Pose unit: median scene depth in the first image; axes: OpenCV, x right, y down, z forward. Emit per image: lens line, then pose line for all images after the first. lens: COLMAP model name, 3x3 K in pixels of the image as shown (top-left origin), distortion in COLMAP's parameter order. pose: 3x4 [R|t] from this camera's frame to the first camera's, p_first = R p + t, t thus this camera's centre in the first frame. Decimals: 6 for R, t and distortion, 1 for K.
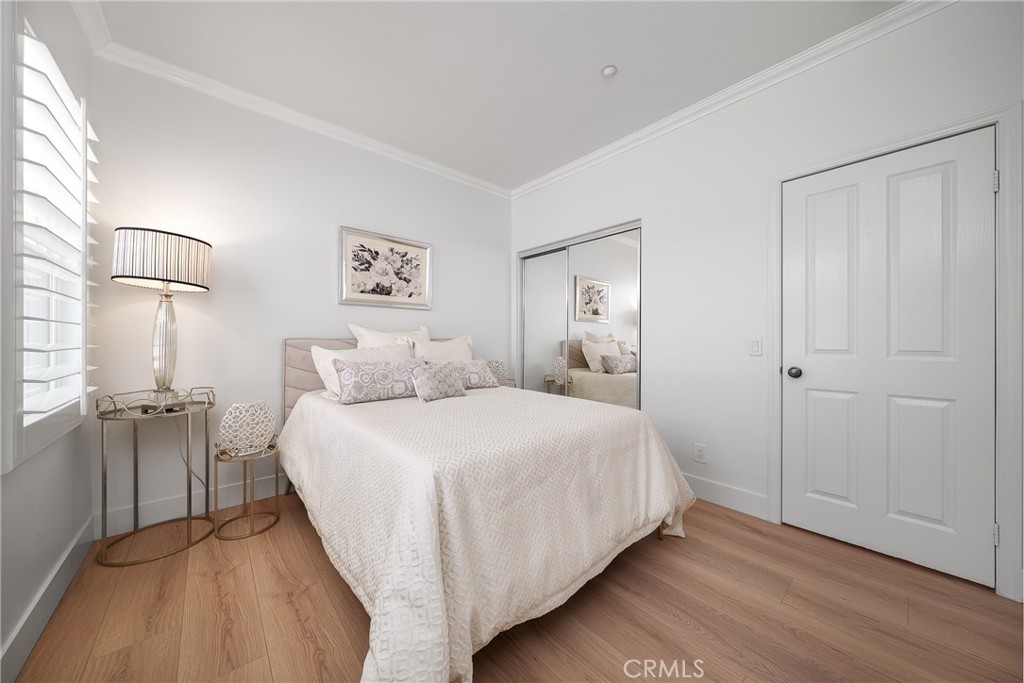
lens RADIAL K [[350.5, 0, 515.3], [0, 350.5, 341.8], [0, 0, 1]] dist [0.000443, -0.000024]
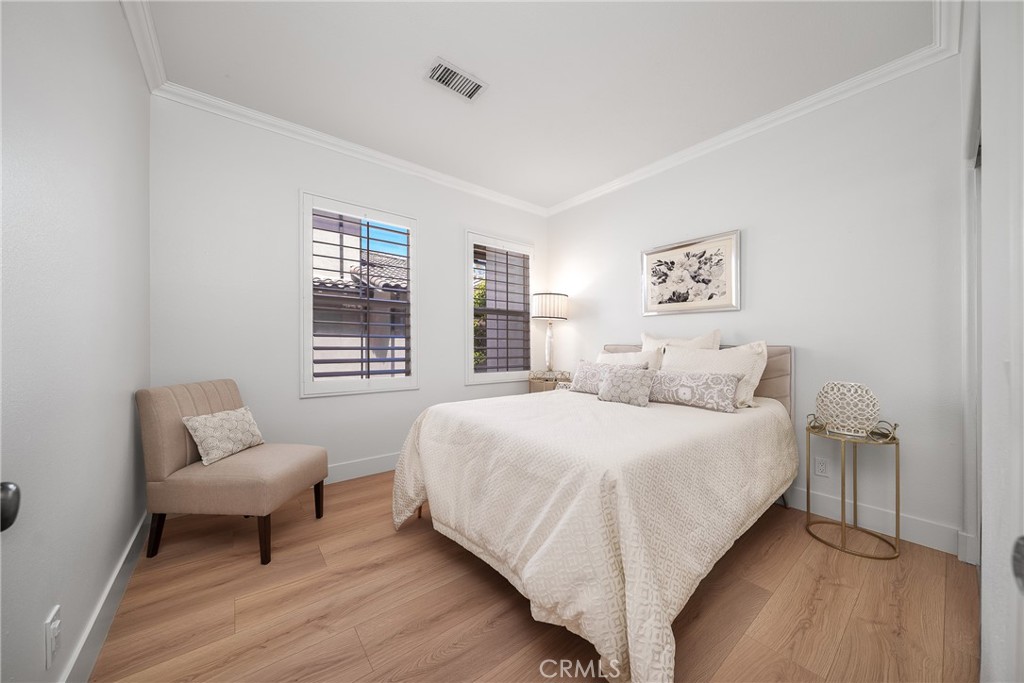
lens RADIAL K [[350.5, 0, 515.3], [0, 350.5, 341.8], [0, 0, 1]] dist [0.000443, -0.000024]
pose [[-0.039346, -0.006044, -0.999207, 0.661894], [-0.007413, 0.999956, -0.005757, -0.008946], [0.999198, 0.007181, -0.039389, 0.569122]]
